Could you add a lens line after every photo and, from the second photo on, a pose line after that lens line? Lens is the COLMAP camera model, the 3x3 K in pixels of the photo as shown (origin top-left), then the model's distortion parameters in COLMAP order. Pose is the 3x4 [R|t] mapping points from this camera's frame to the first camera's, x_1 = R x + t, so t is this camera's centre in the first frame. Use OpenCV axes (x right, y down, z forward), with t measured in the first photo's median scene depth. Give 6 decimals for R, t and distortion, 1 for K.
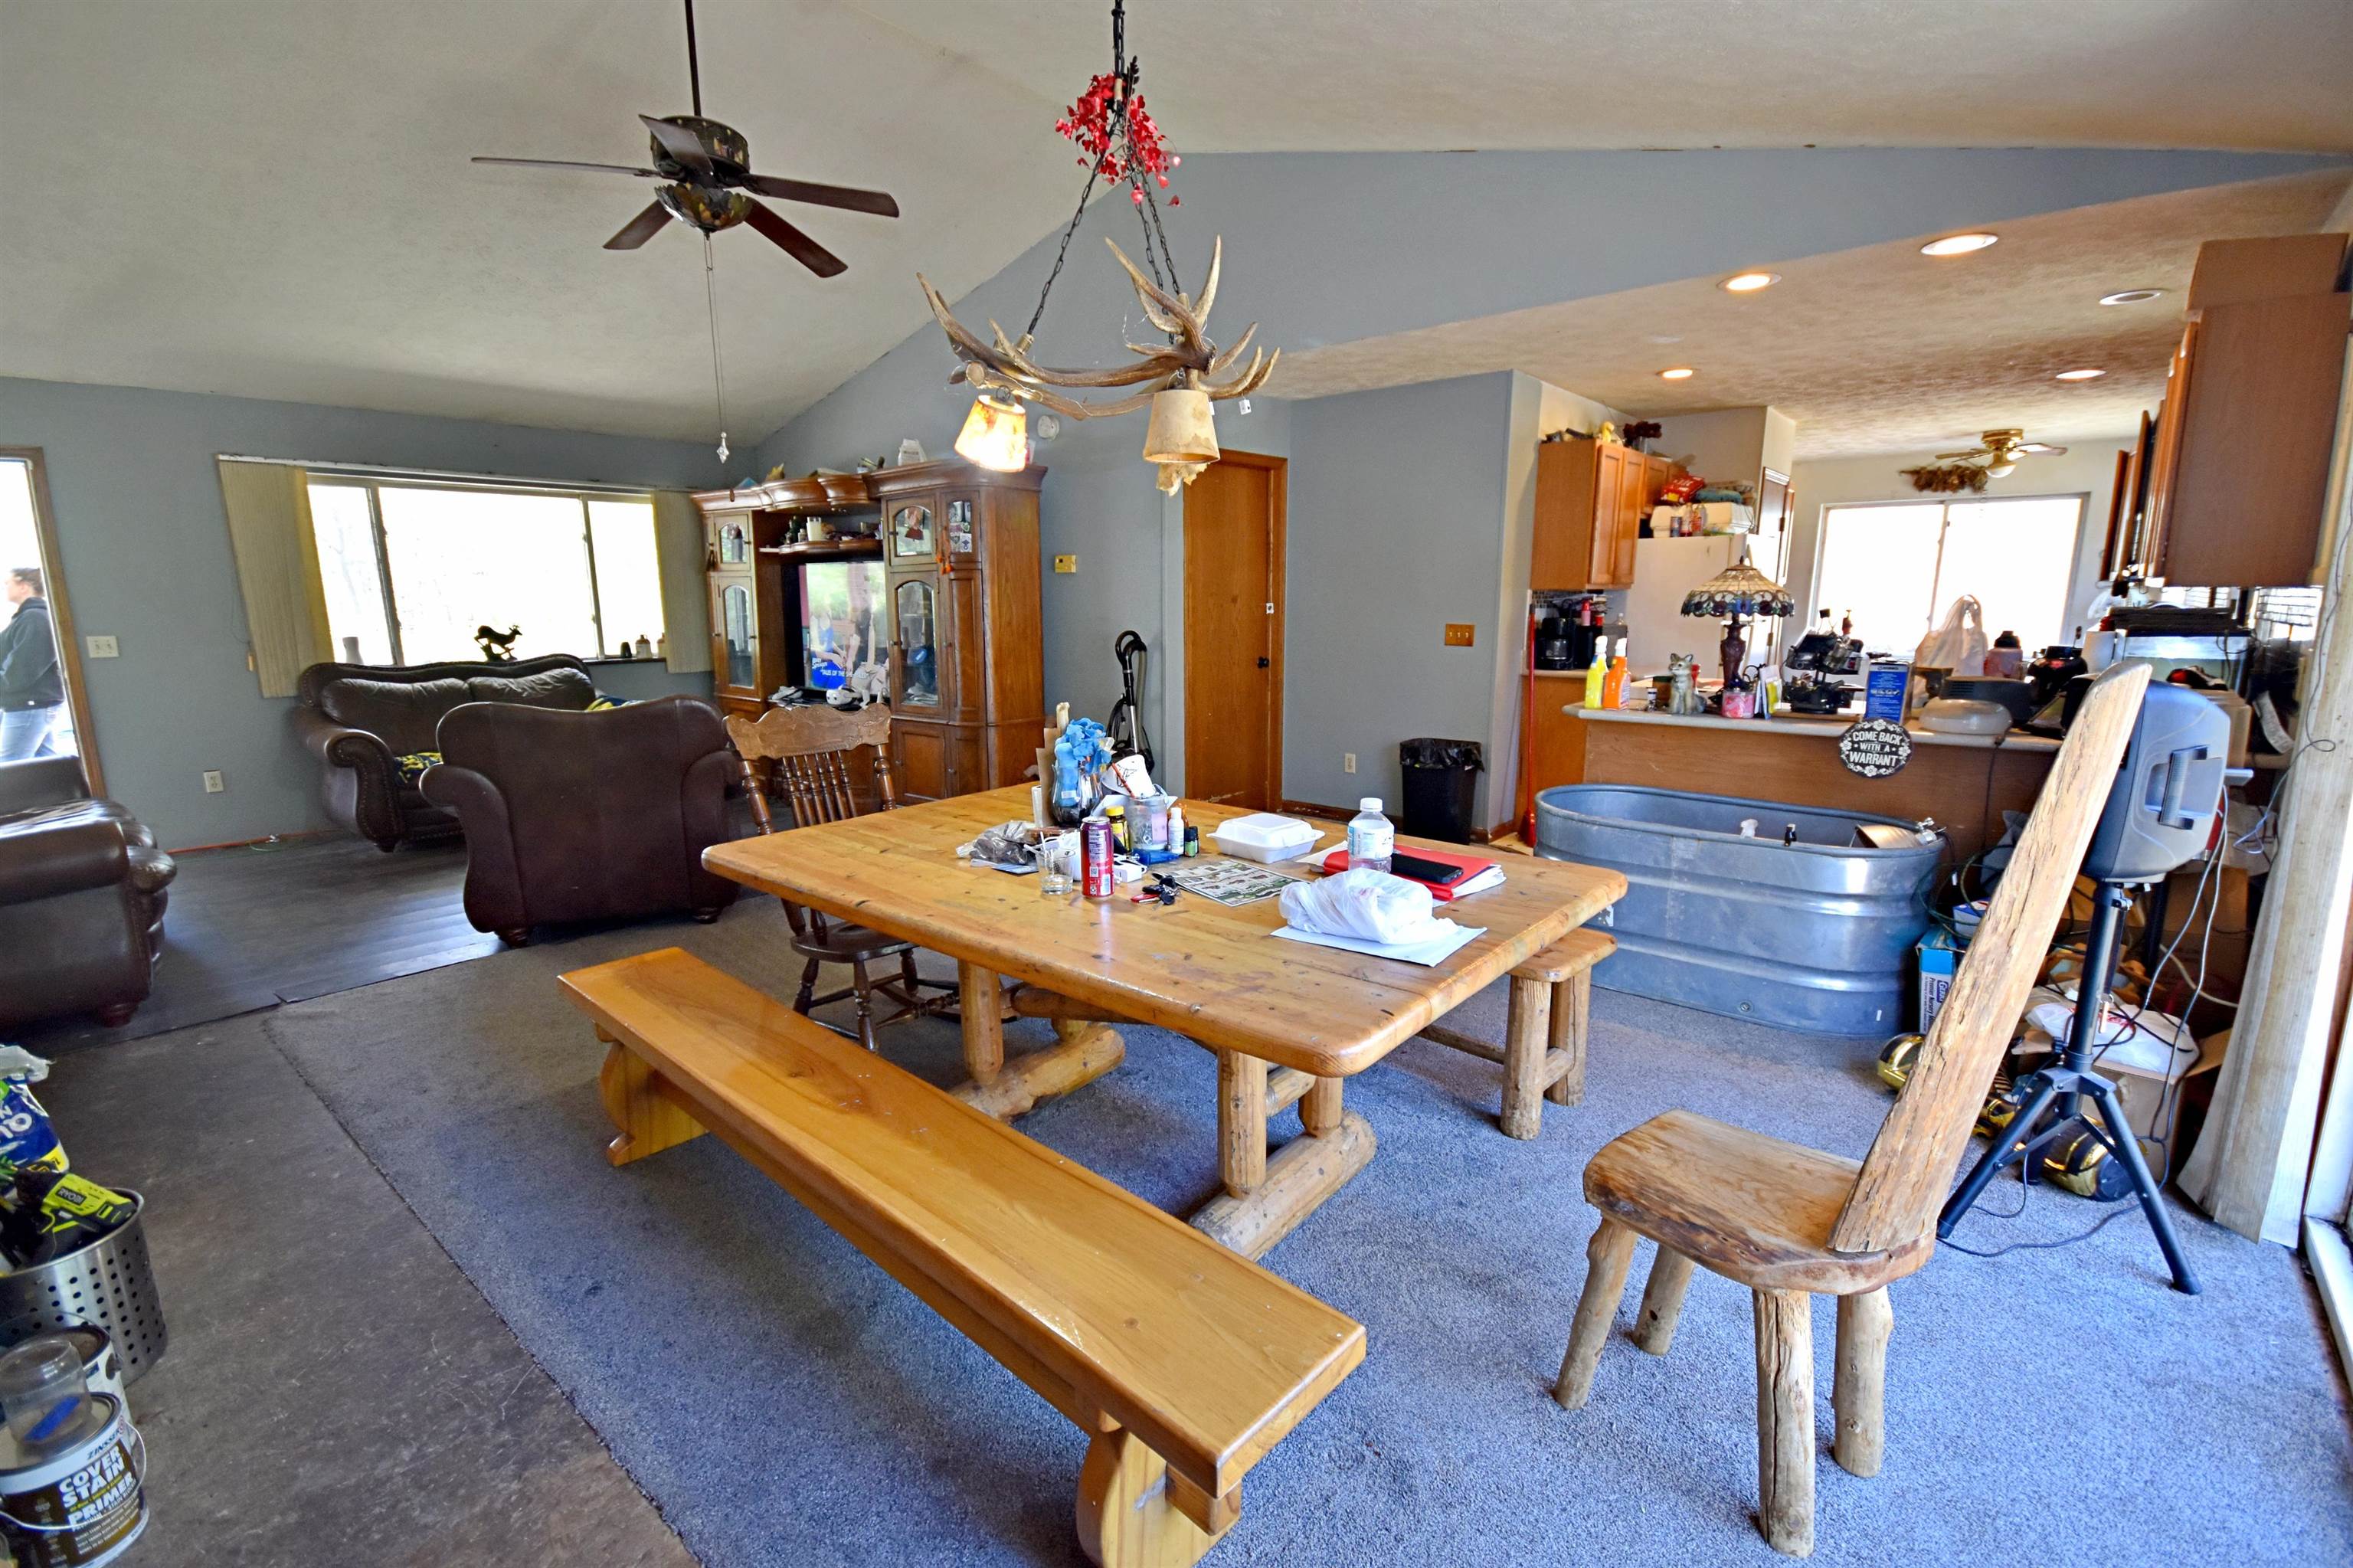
lens RADIAL K [[1032.6, 0, 1178.7], [0, 1032.6, 792.3], [0, 0, 1]] dist [0.001679, -0.004654]
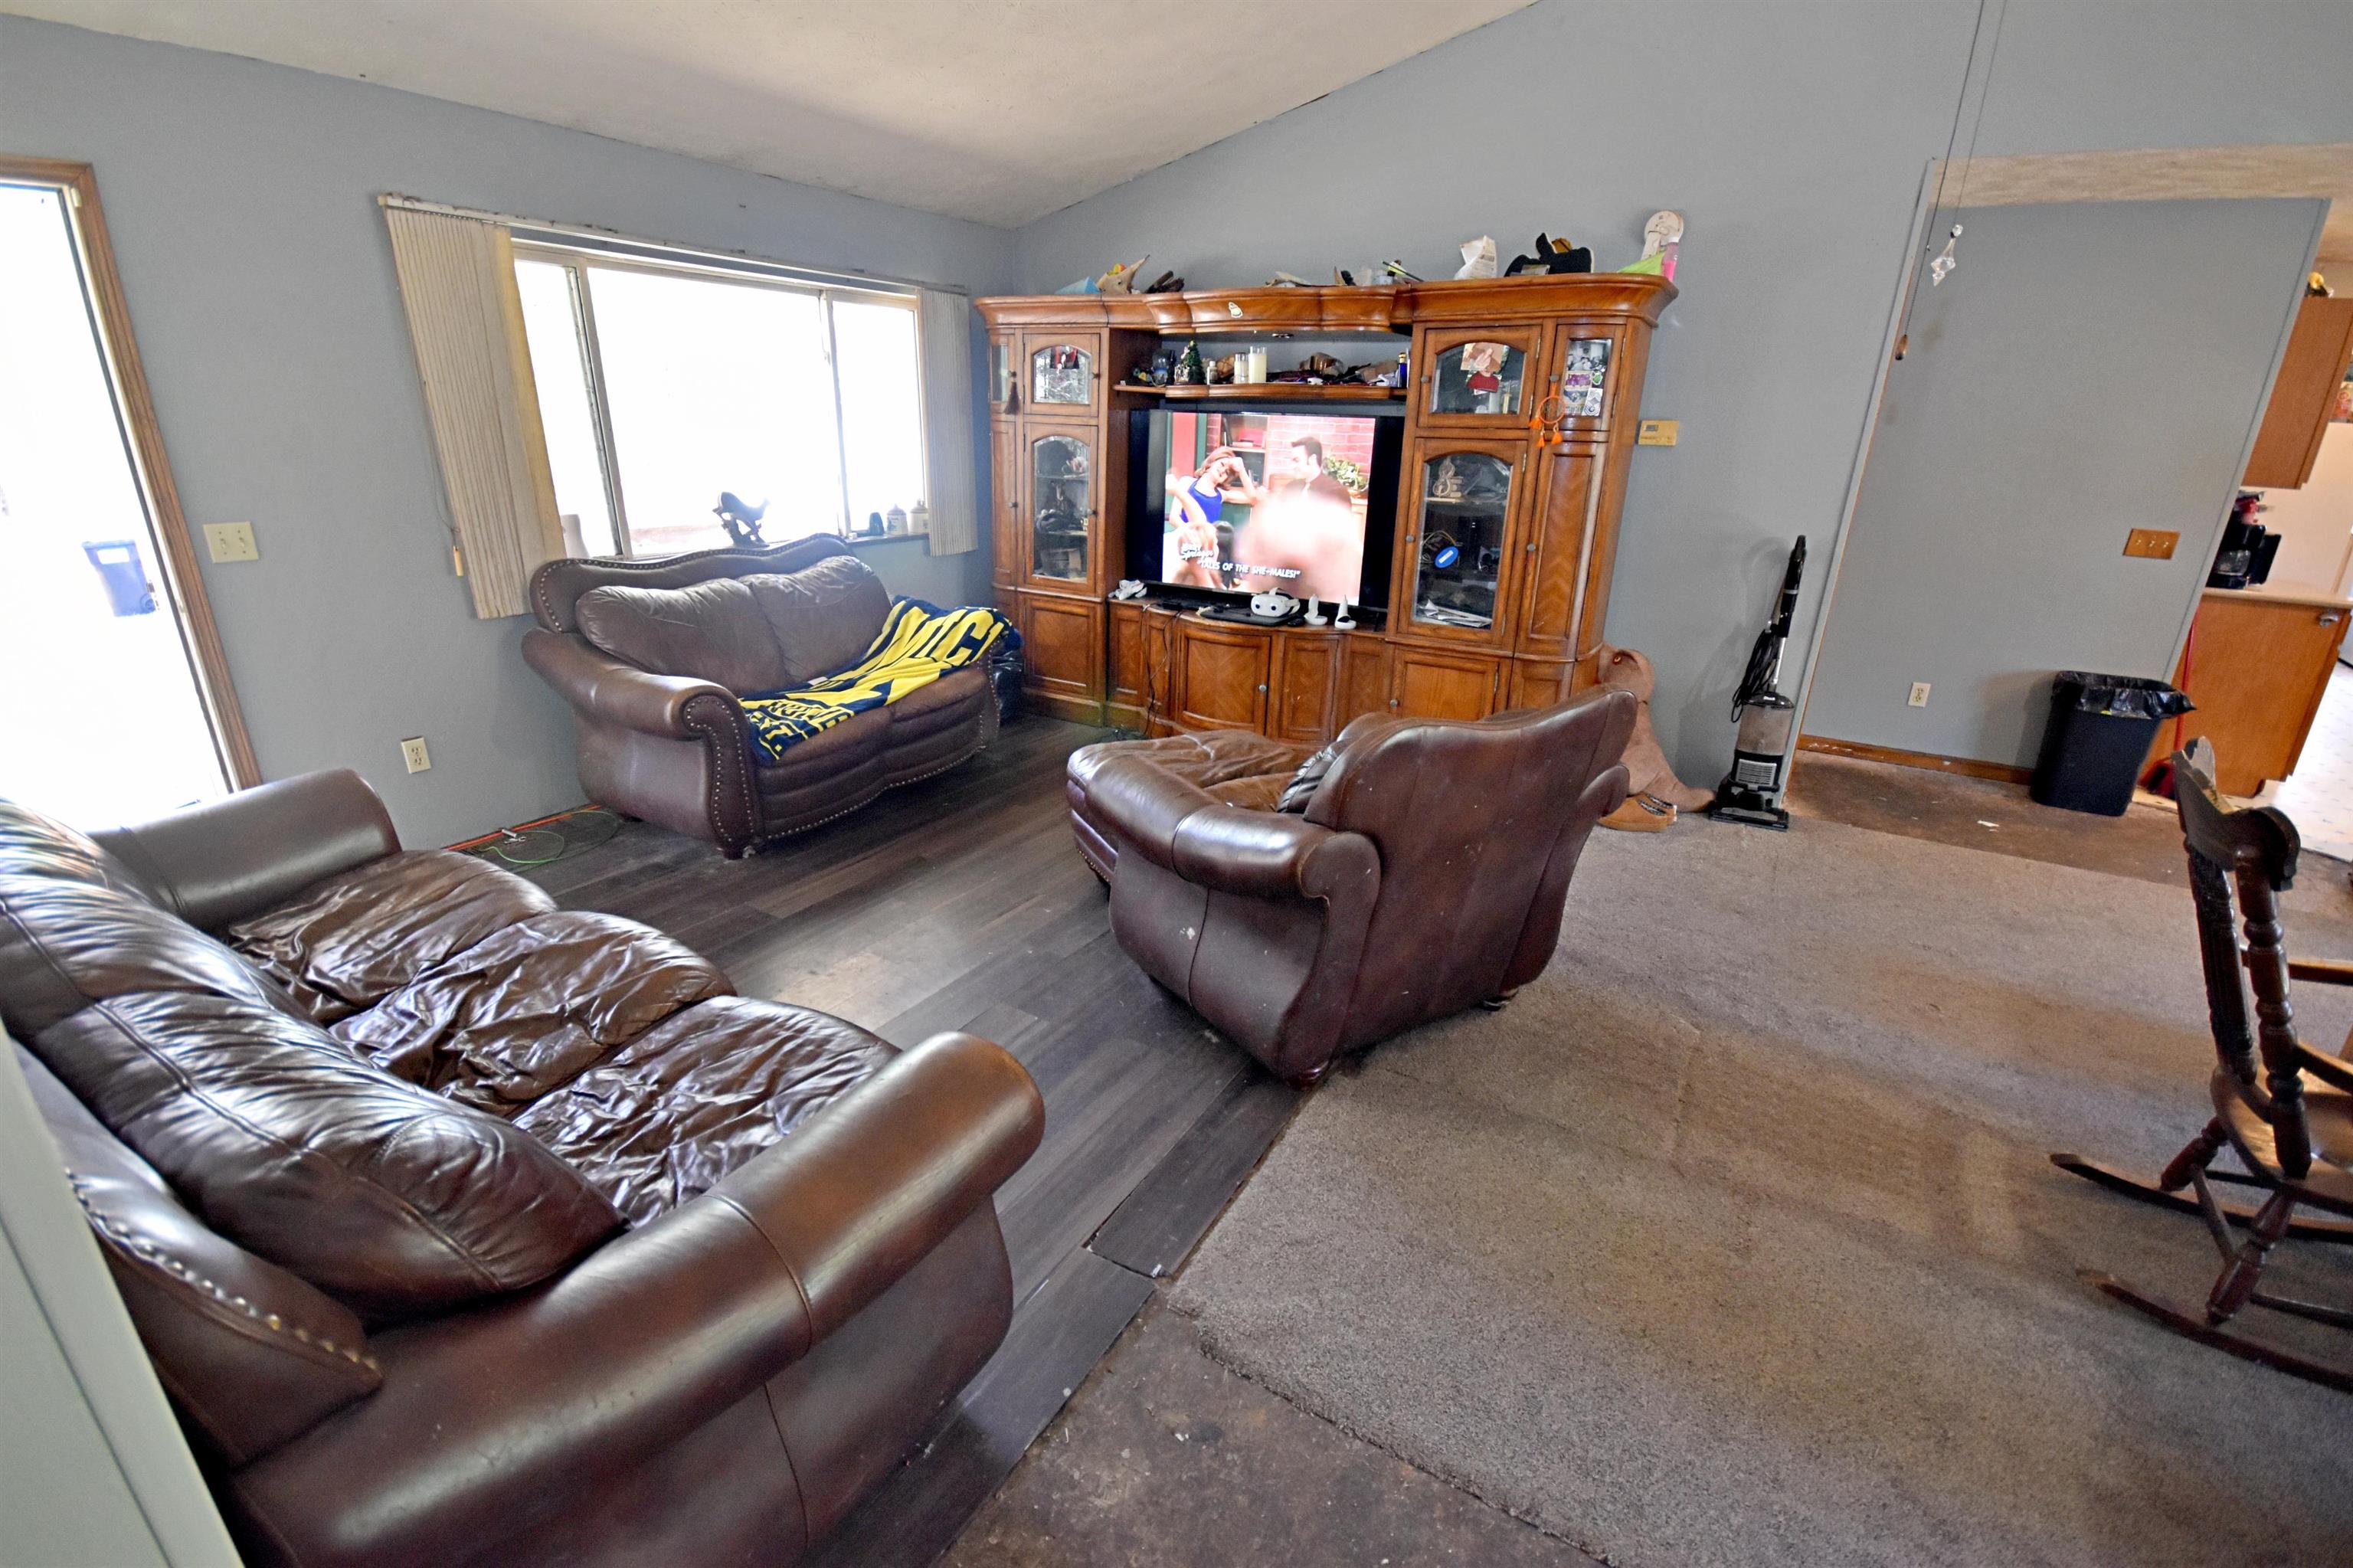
lens RADIAL K [[1032.6, 0, 1169.0], [0, 1032.6, 785.3], [0, 0, 1]] dist [0.001679, -0.004654]
pose [[0.988046, -0.024601, 0.152180, -0.511116], [0.000257, 0.987445, 0.157960, -0.081433], [-0.154156, -0.156033, 0.975648, 0.273916]]
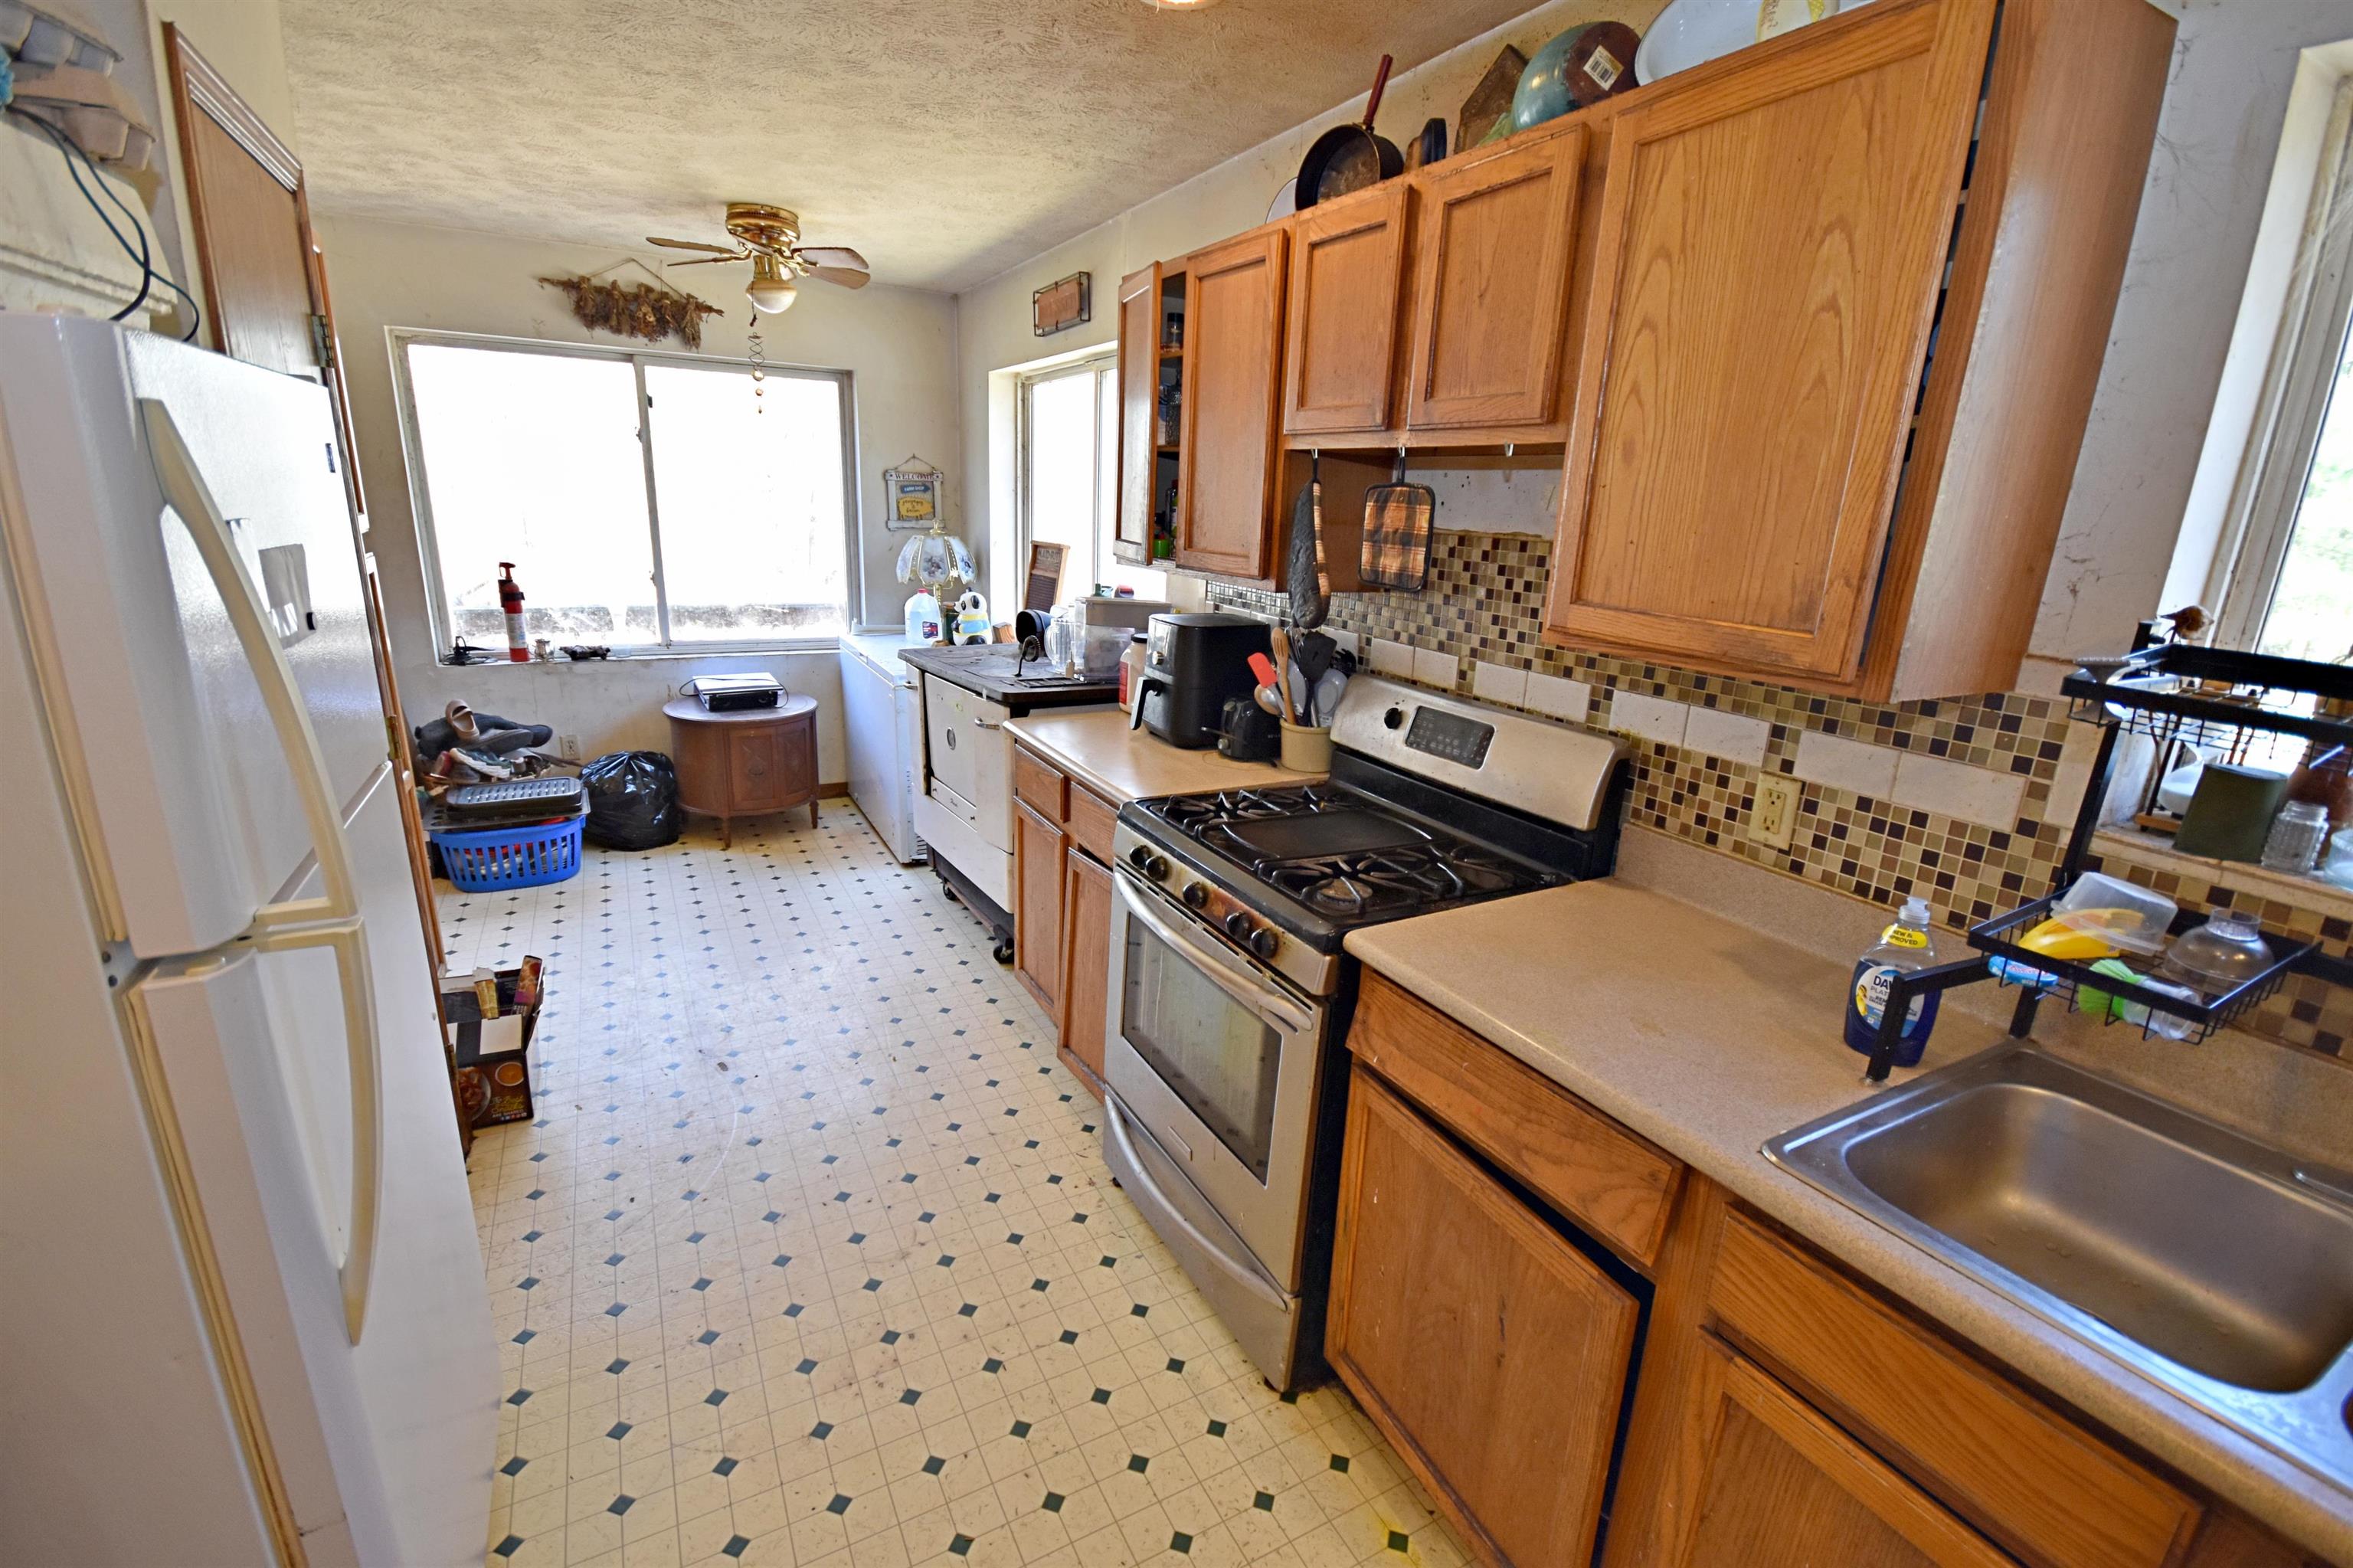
lens RADIAL K [[1032.6, 0, 1182.0], [0, 1032.6, 786.5], [0, 0, 1]] dist [0.001679, -0.004654]
pose [[0.356711, -0.231587, 0.905055, 0.431863], [0.135900, 0.971345, 0.194987, -0.183425], [-0.924277, 0.053443, 0.377963, 0.763192]]
